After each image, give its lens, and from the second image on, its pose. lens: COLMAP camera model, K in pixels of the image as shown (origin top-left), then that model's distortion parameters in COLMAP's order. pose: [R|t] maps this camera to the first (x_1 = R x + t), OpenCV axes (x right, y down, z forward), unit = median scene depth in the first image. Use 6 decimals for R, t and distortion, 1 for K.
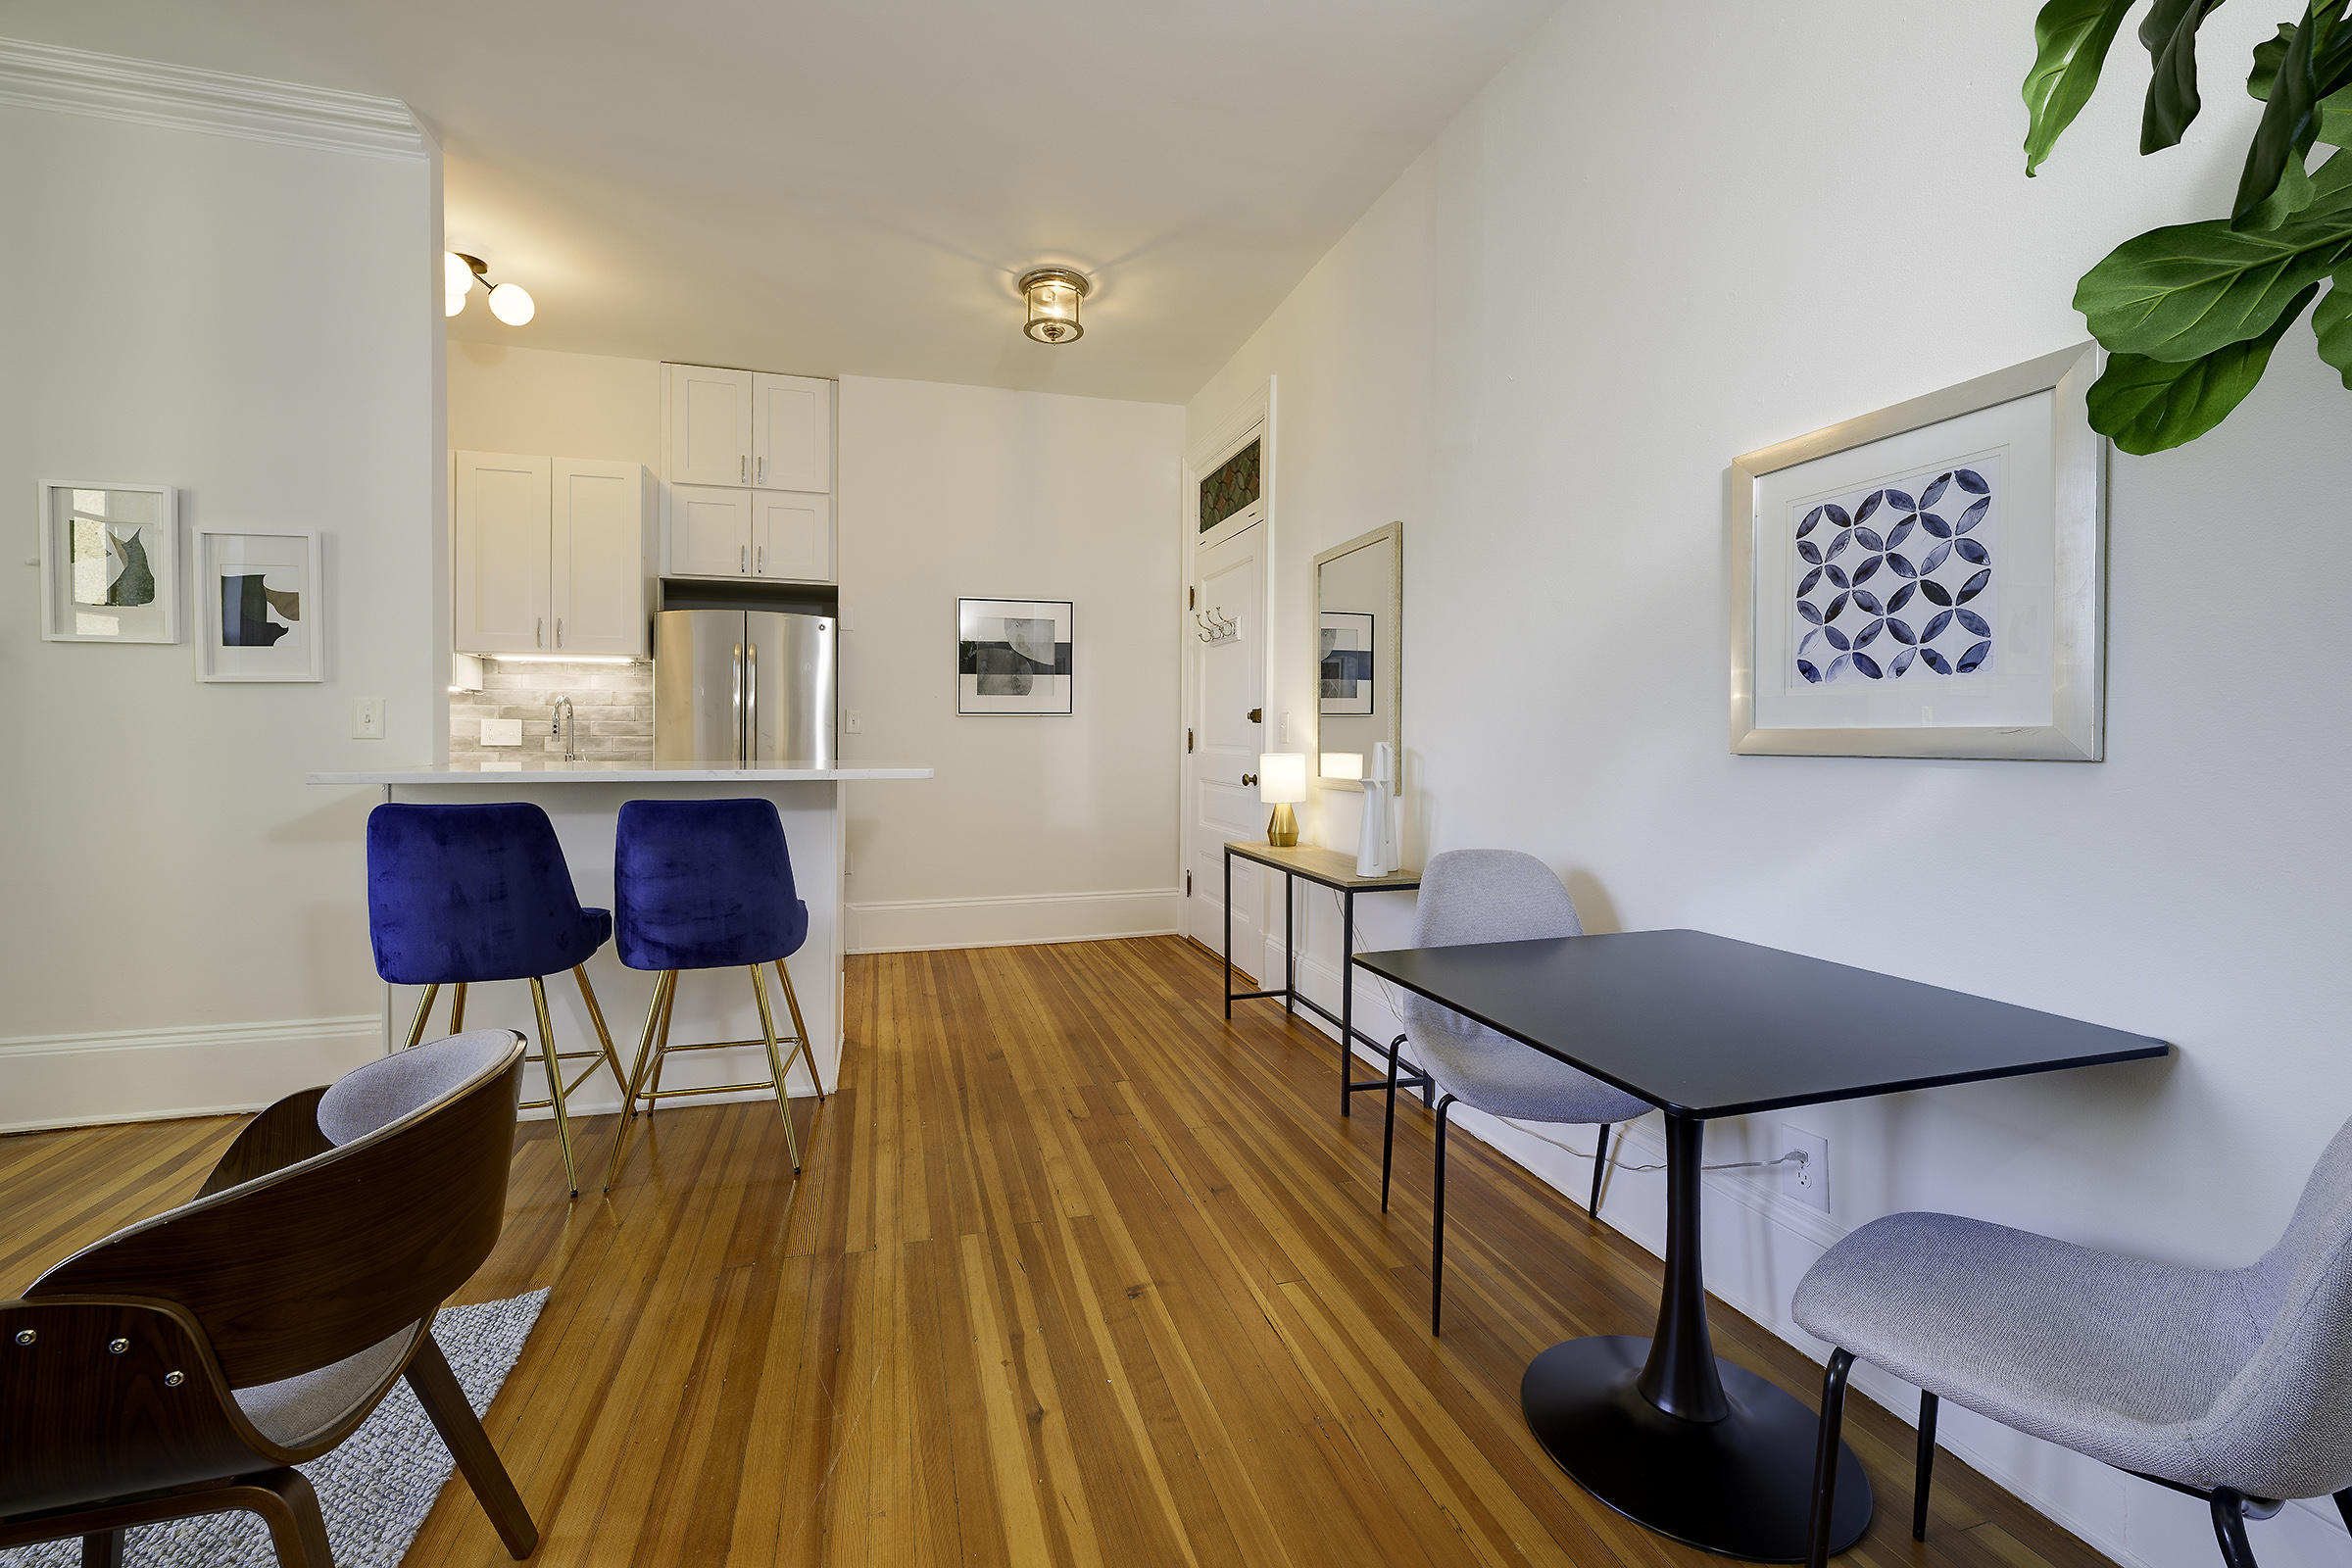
lens RADIAL K [[977.8, 0, 1162.4], [0, 977.8, 760.4], [0, 0, 1]] dist [-0.002173, -0.000744]
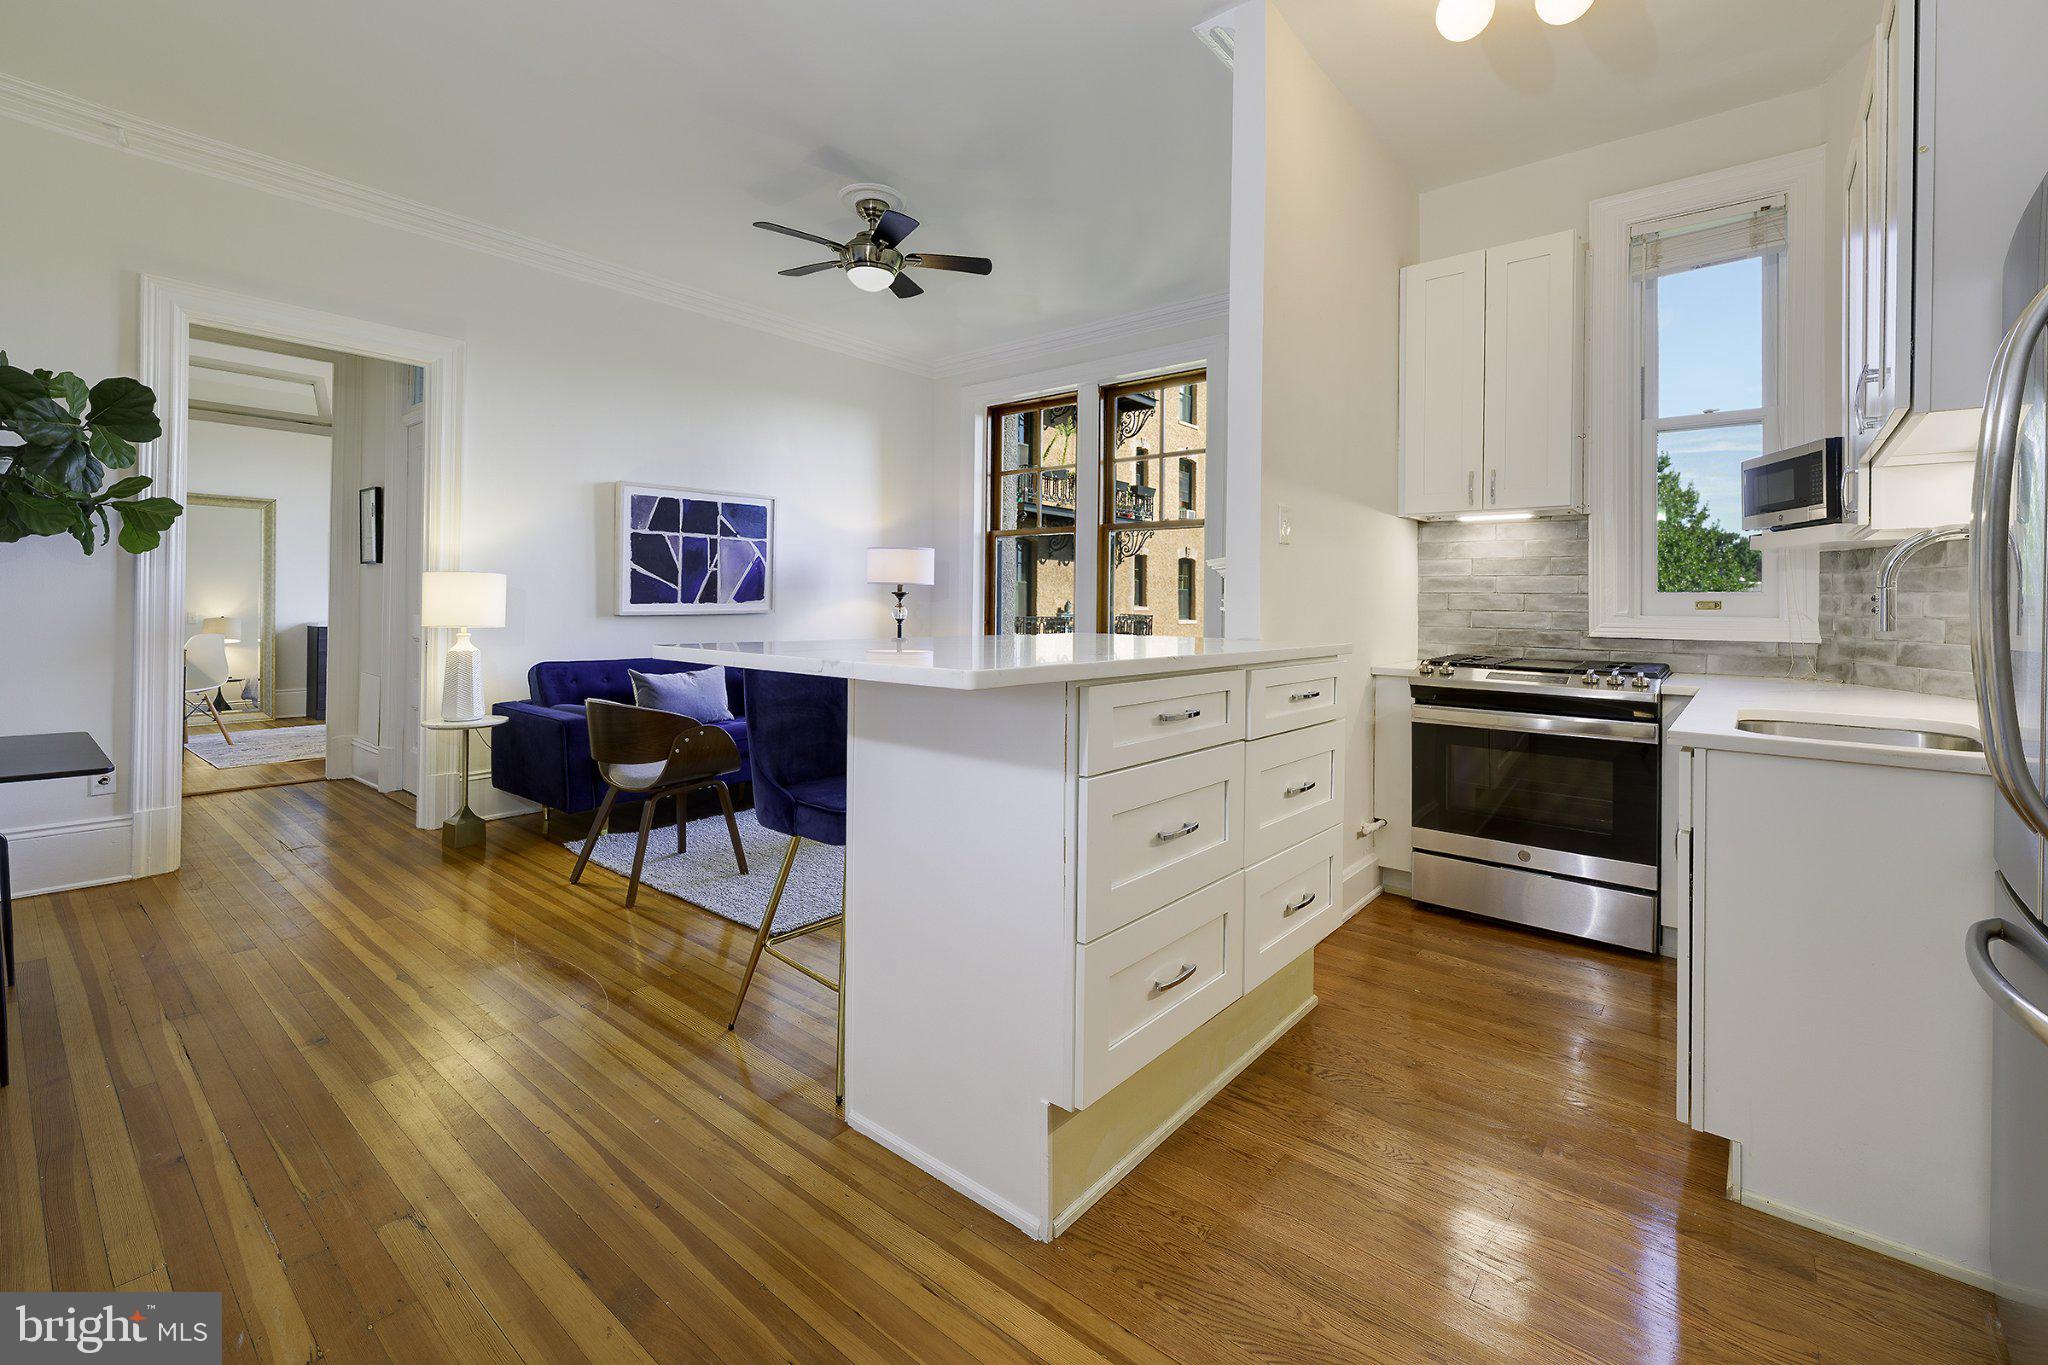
lens RADIAL K [[851.4, 0, 1041.9], [0, 851.4, 602.6], [0, 0, 1]] dist [-0.002173, -0.000744]
pose [[-0.814573, -0.012654, -0.579924, -0.091634], [-0.029036, 0.999398, 0.018977, -0.042061], [0.579334, 0.032297, -0.814450, 1.525002]]
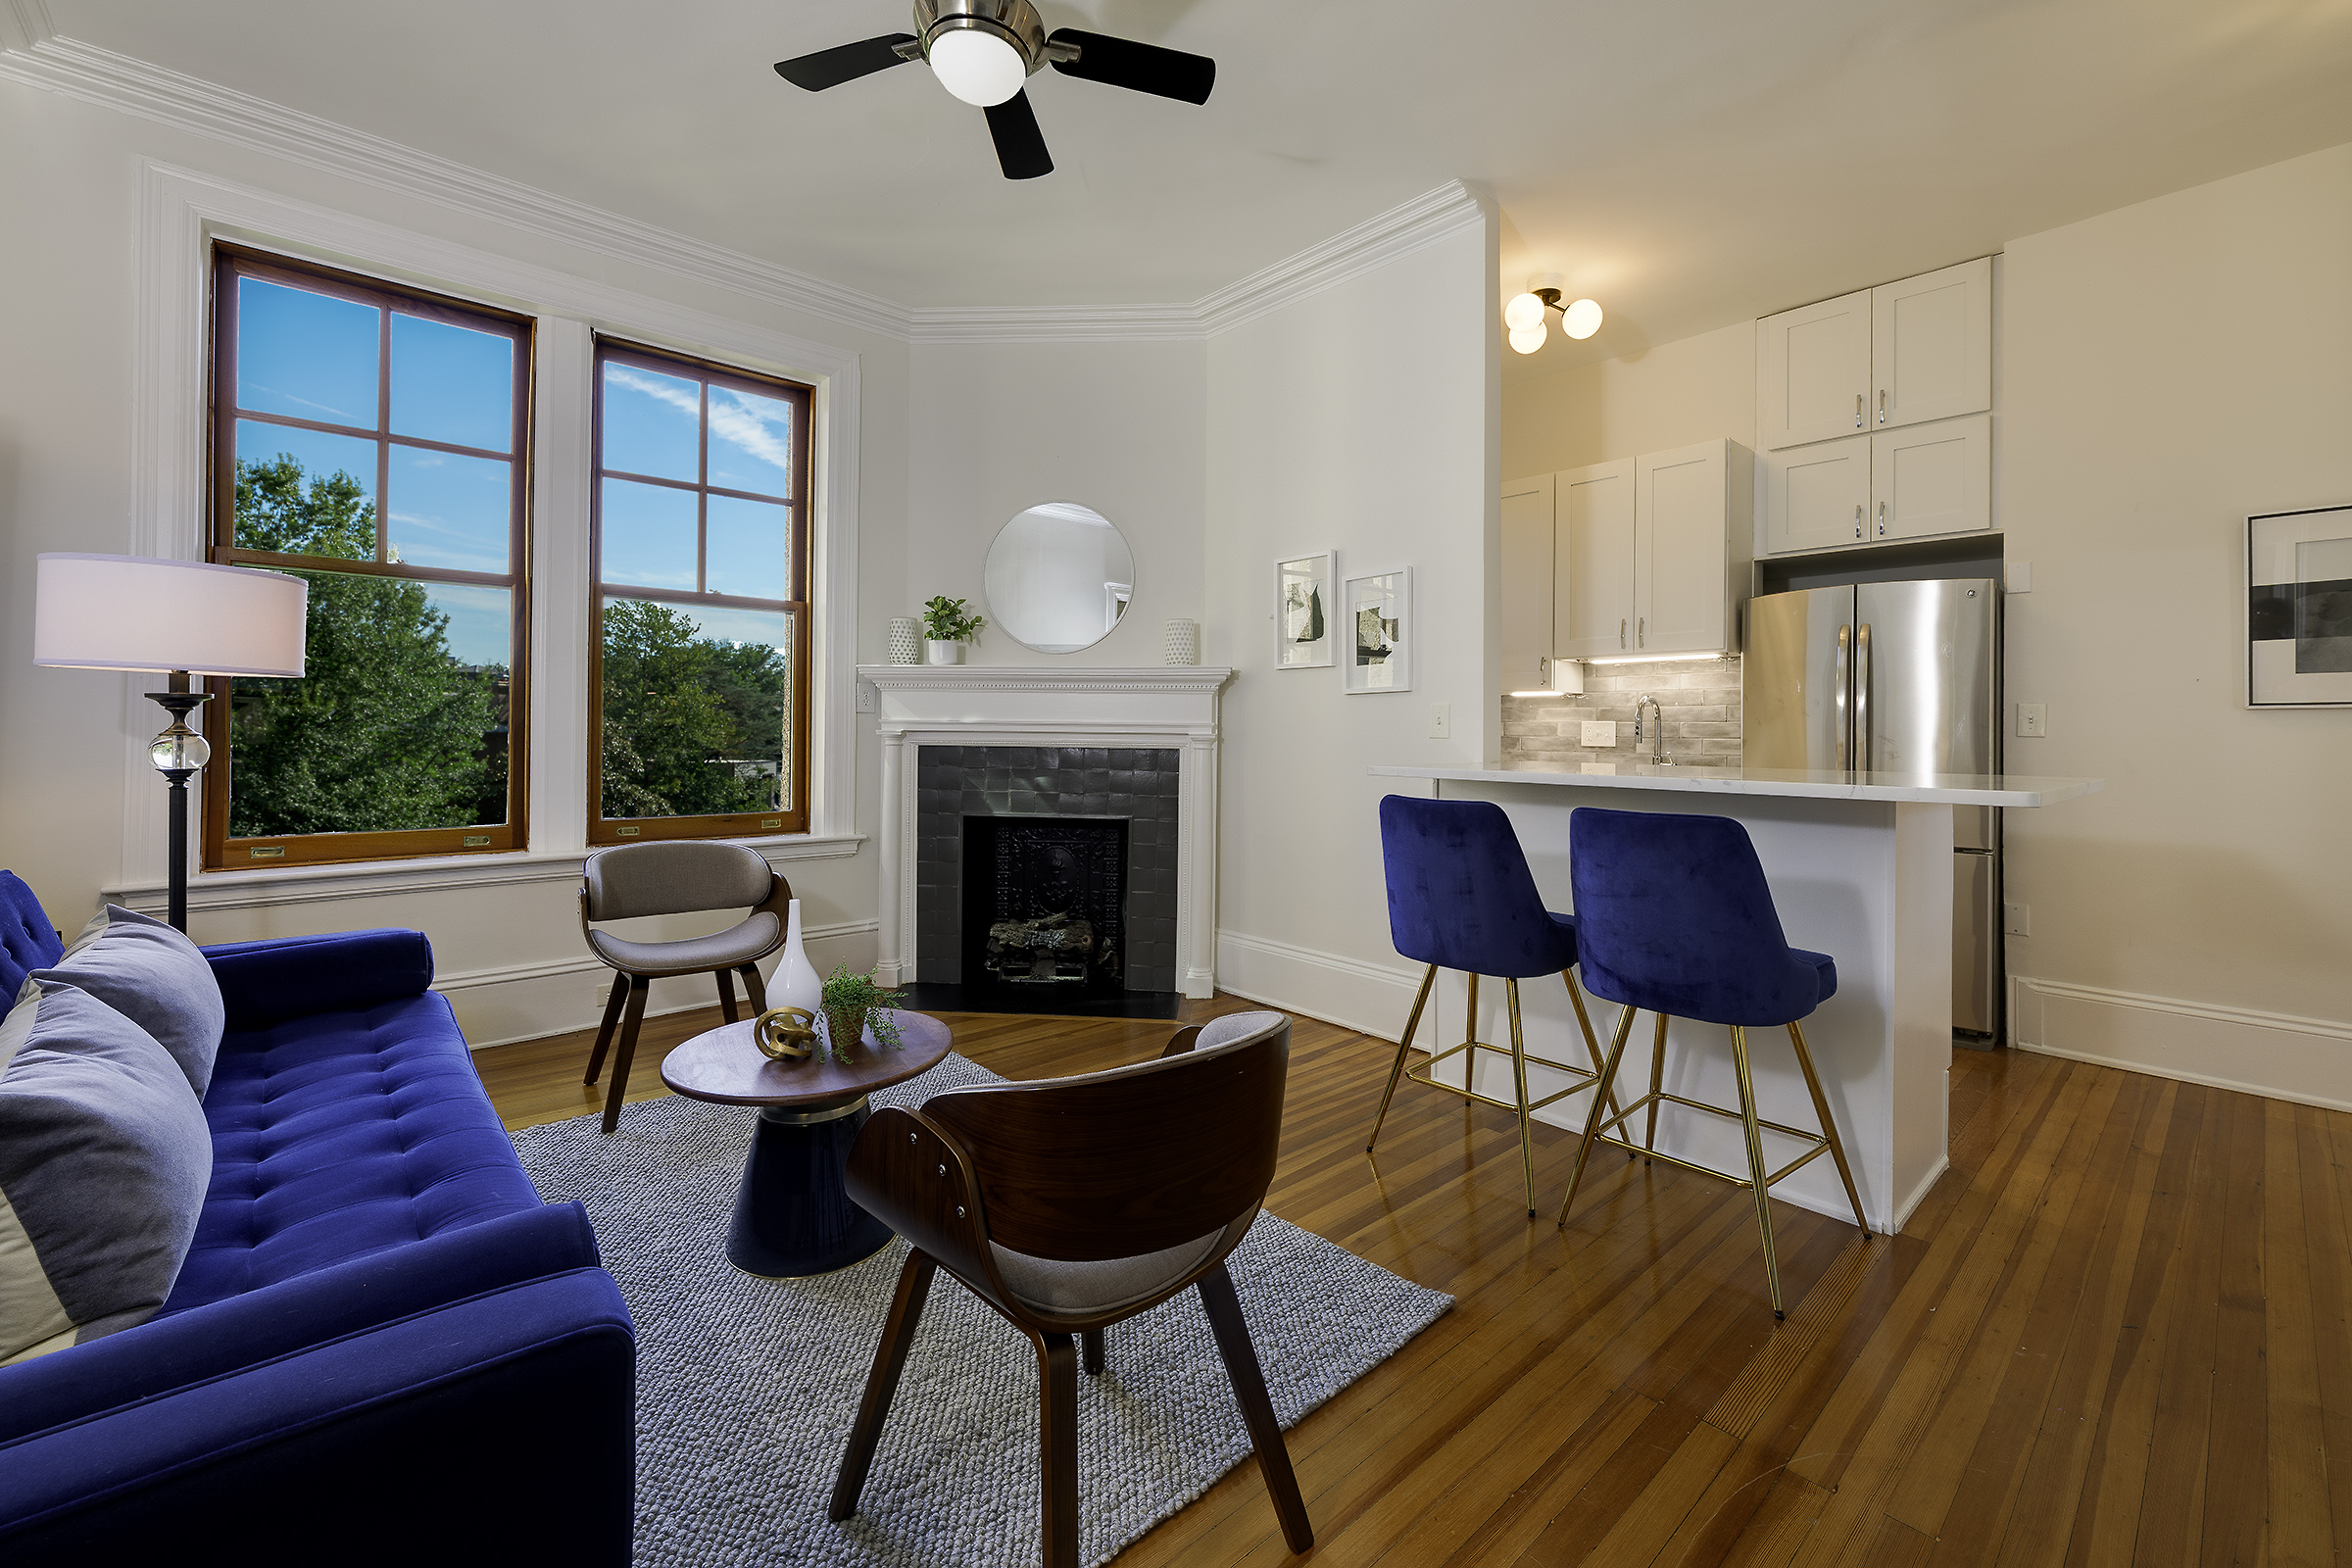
lens RADIAL K [[977.8, 0, 1151.4], [0, 977.8, 726.6], [0, 0, 1]] dist [-0.002173, -0.000744]
pose [[0.412954, -0.003591, -0.910745, 0.091373], [-0.030599, 0.999373, -0.017815, -0.004457], [0.910238, 0.035225, 0.412586, 0.187439]]
